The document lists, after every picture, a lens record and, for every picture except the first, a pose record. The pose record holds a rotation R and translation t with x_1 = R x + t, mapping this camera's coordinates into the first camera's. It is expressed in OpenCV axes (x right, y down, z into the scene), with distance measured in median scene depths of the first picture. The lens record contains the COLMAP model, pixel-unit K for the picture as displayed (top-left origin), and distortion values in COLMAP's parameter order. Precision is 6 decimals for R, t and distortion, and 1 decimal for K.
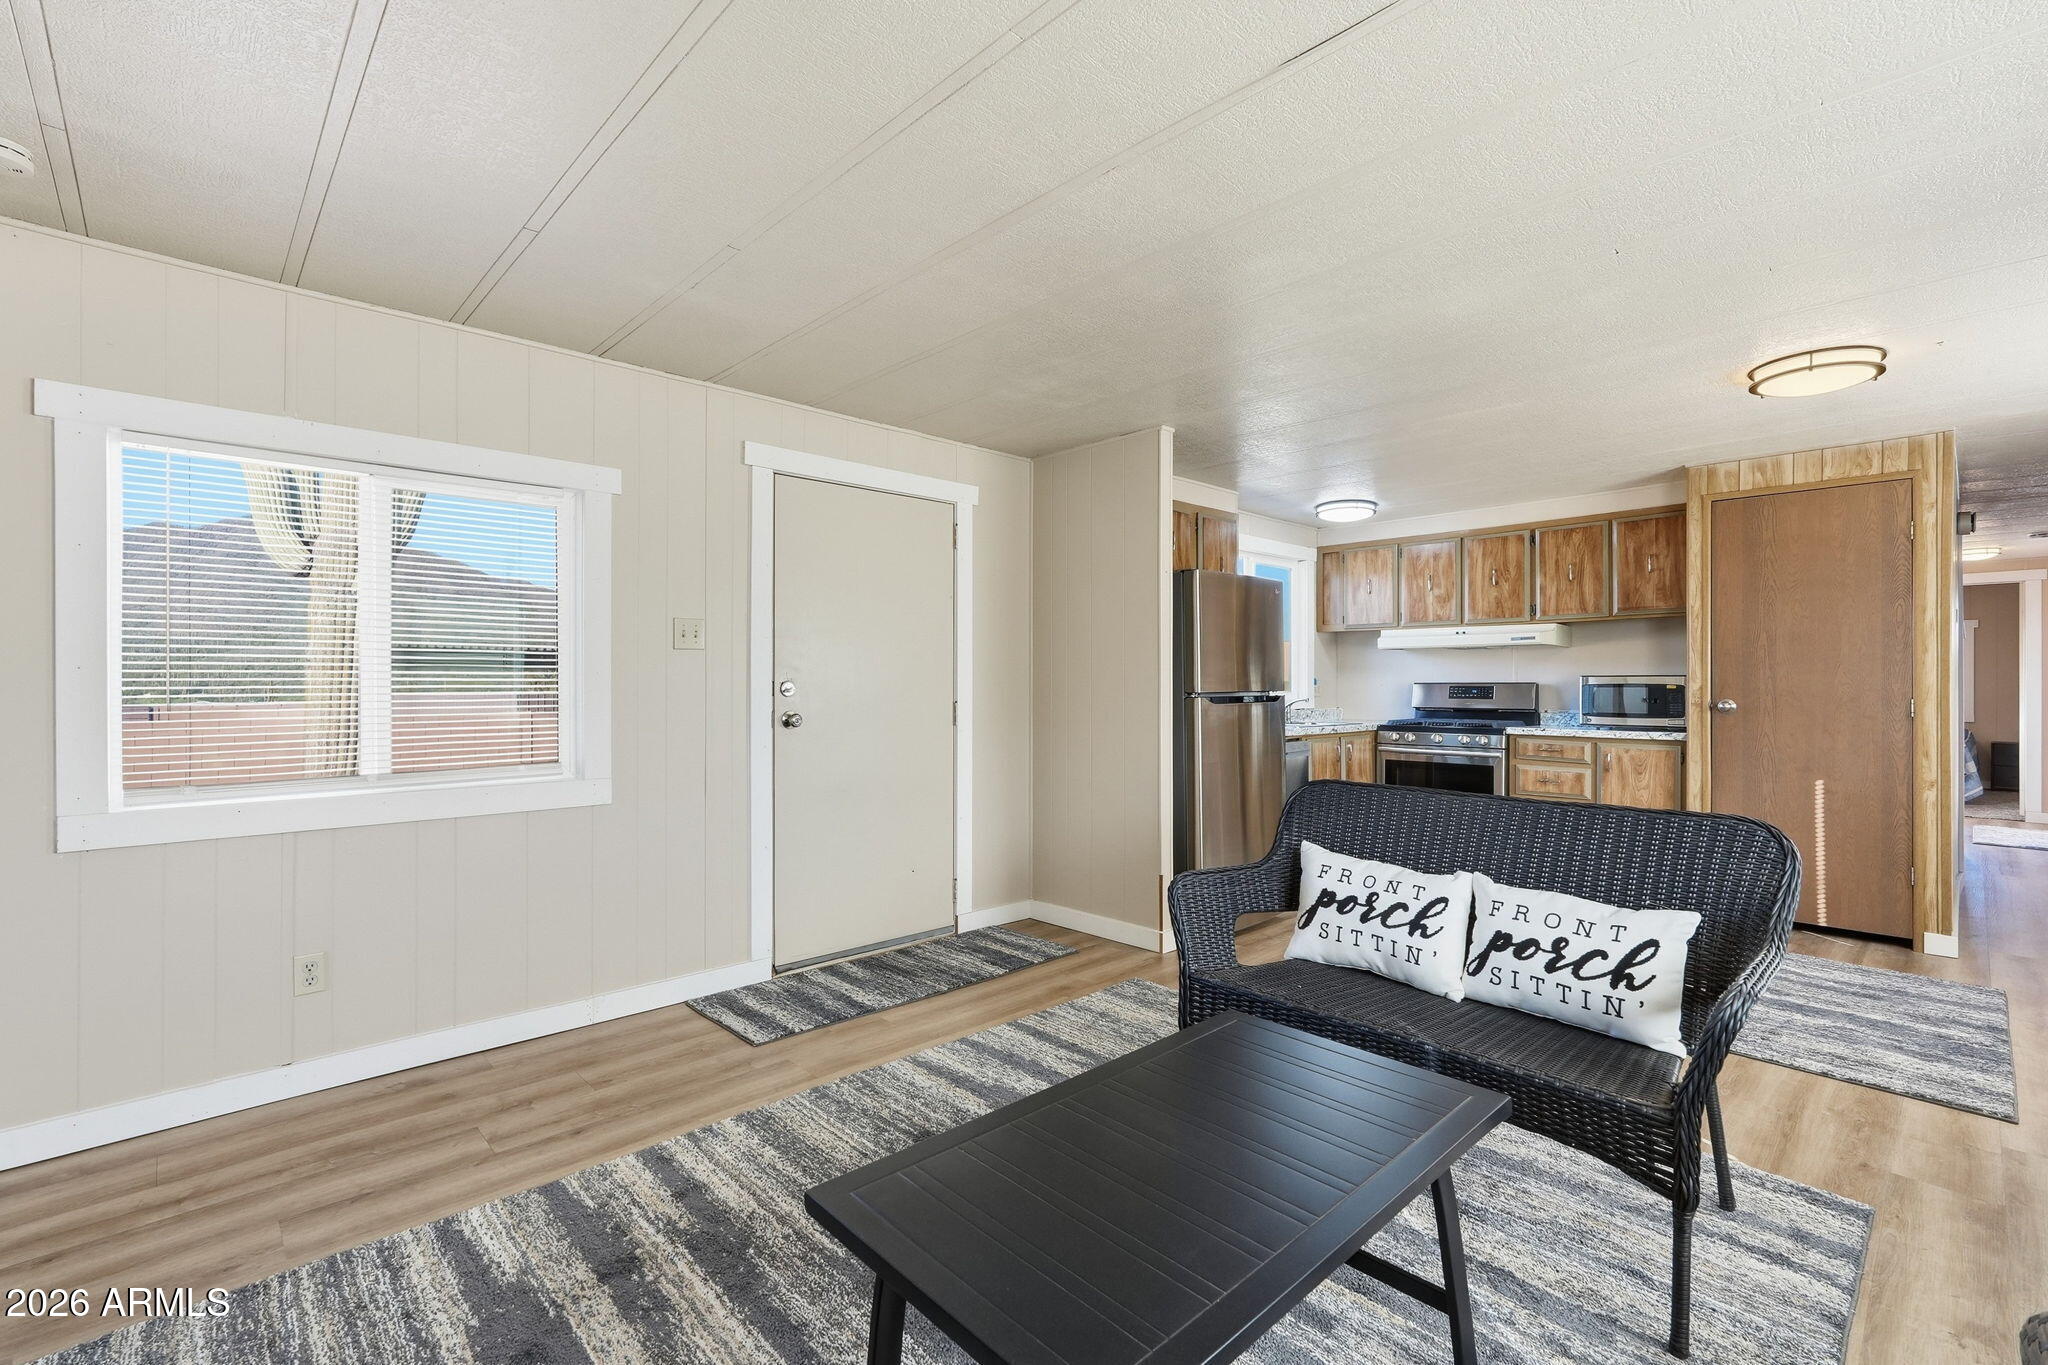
lens RADIAL K [[908.4, 0, 1024.0], [0, 908.4, 682.5], [0, 0, 1]] dist [-0.002551, 0.000908]
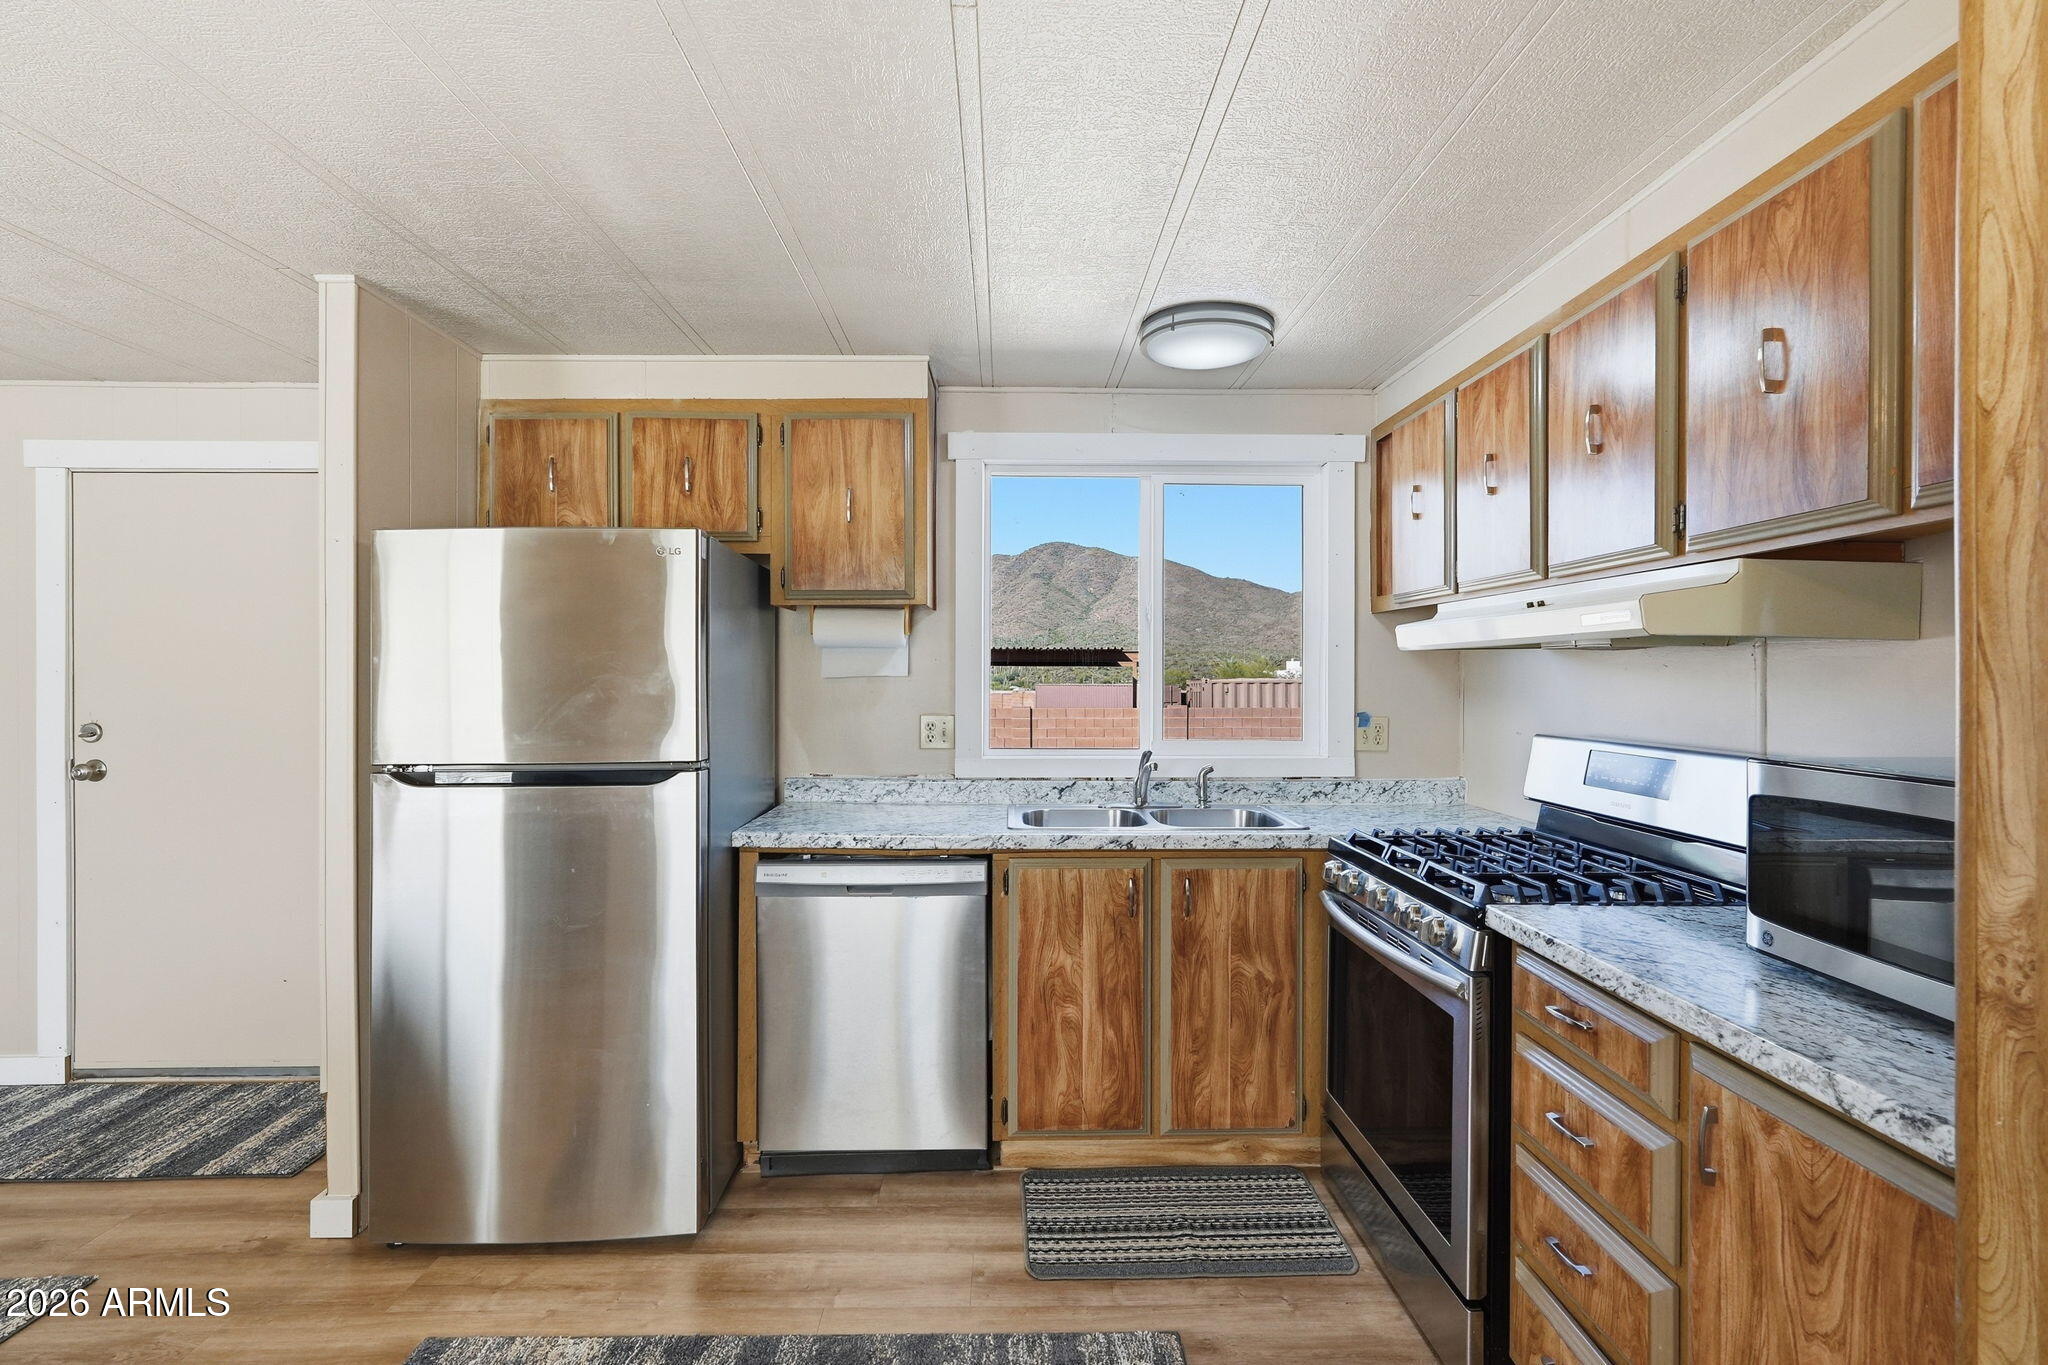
lens RADIAL K [[912.1, 0, 1023.5], [0, 912.1, 675.2], [0, 0, 1]] dist [-0.018154, 0.006220]
pose [[0.739328, -0.000513, -0.673345, 0.650348], [0.001618, 0.999998, 0.001015, -0.031412], [0.673344, -0.001840, 0.739327, 0.691347]]
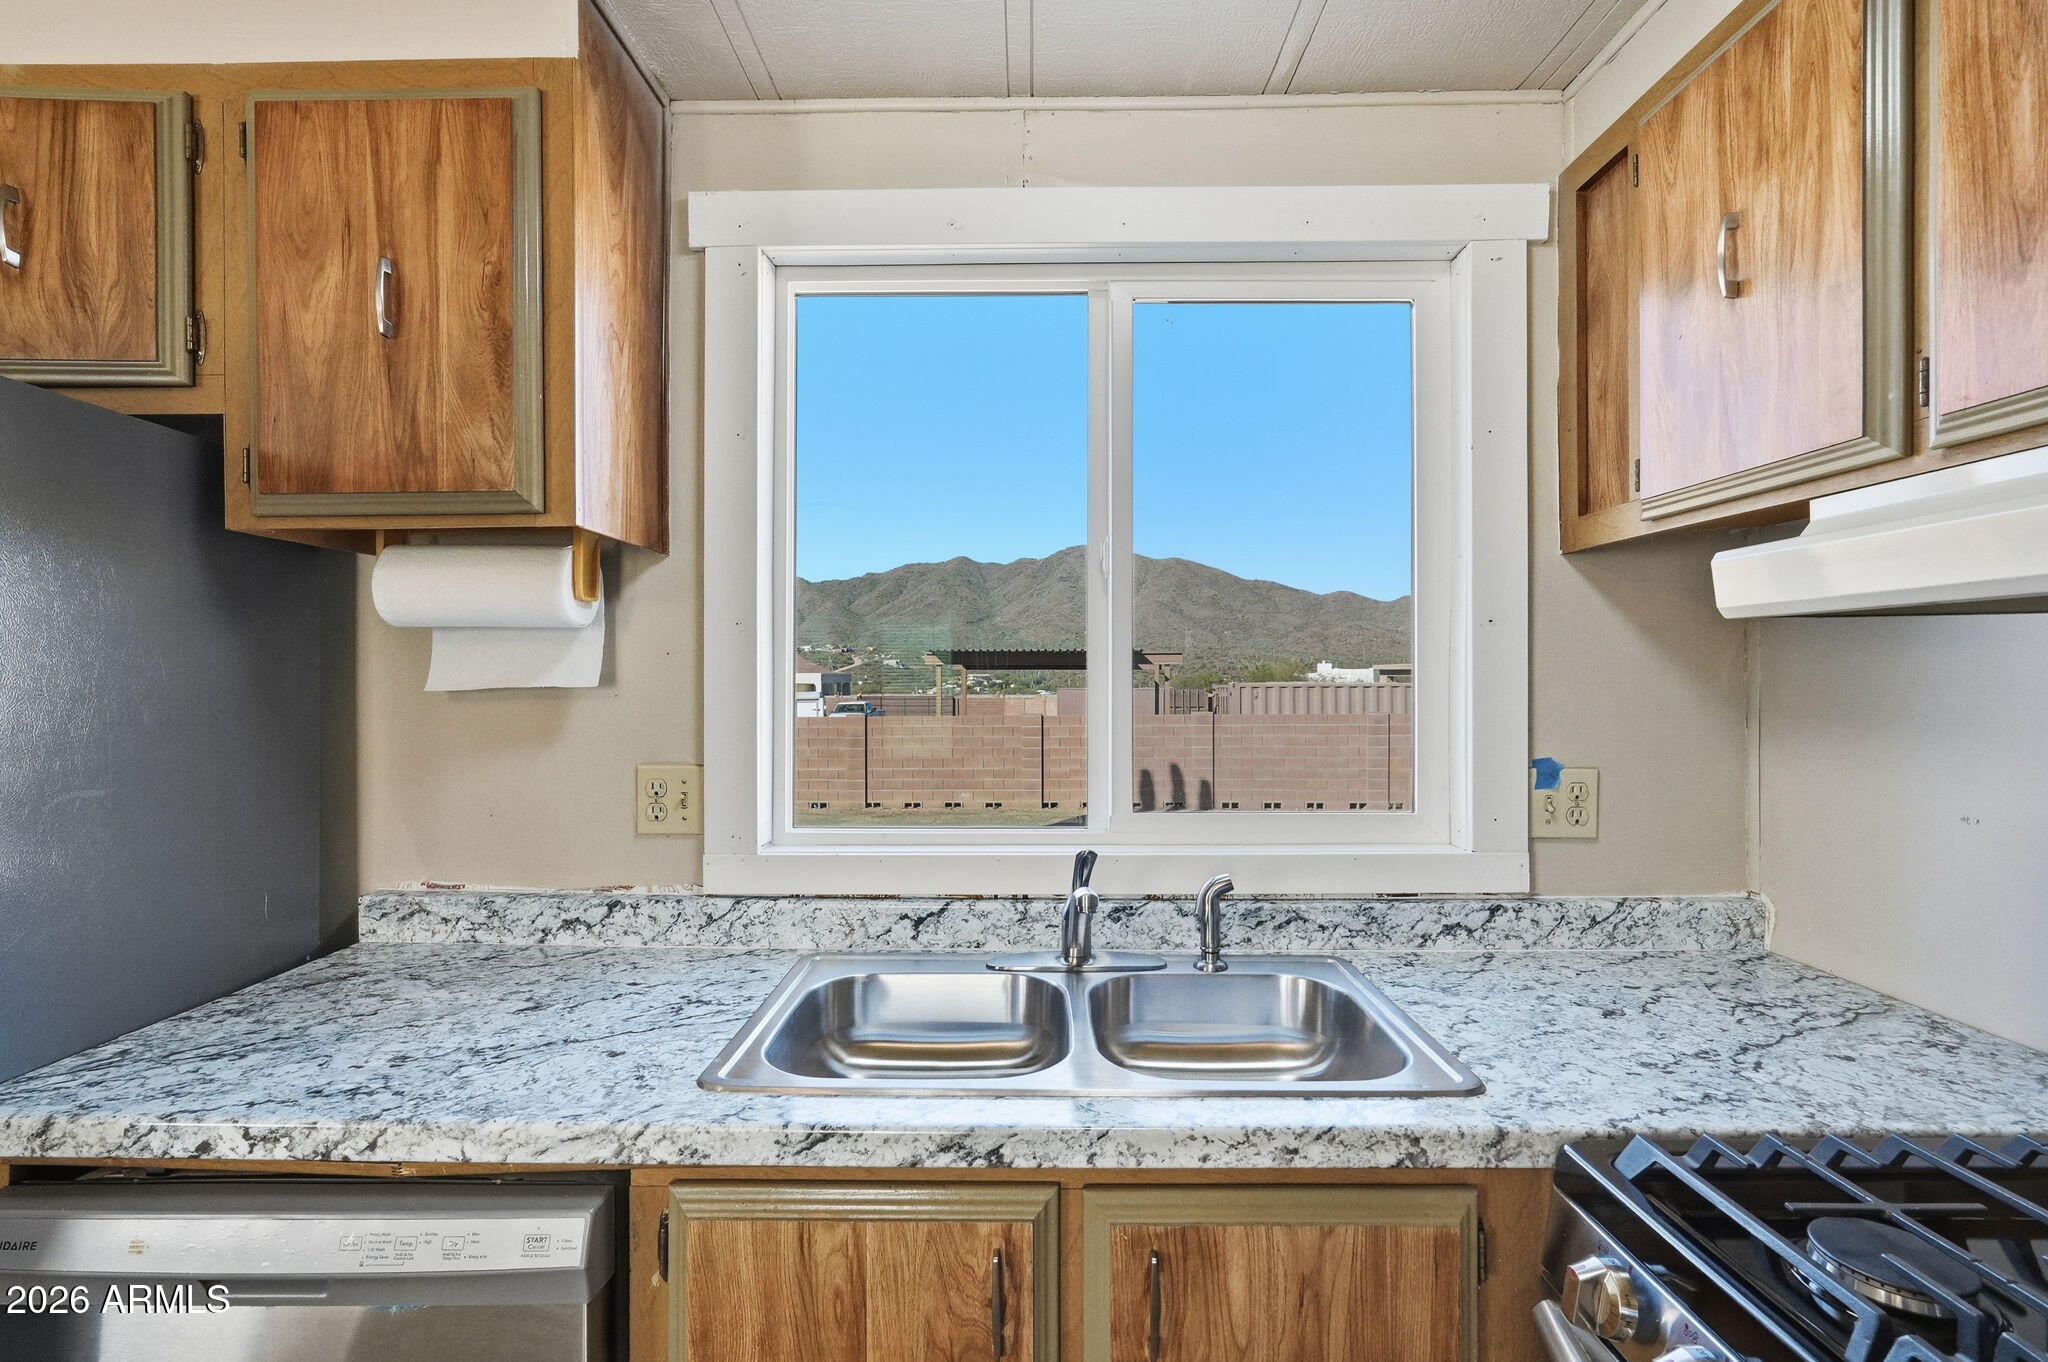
lens RADIAL K [[916.0, 0, 1024.0], [0, 916.0, 681.0], [0, 0, 1]] dist [-0.008336, 0.000112]
pose [[0.719858, -0.002019, -0.694118, 0.494745], [0.005663, 0.999980, 0.002965, -0.032488], [0.694098, -0.006065, 0.719855, 0.960366]]
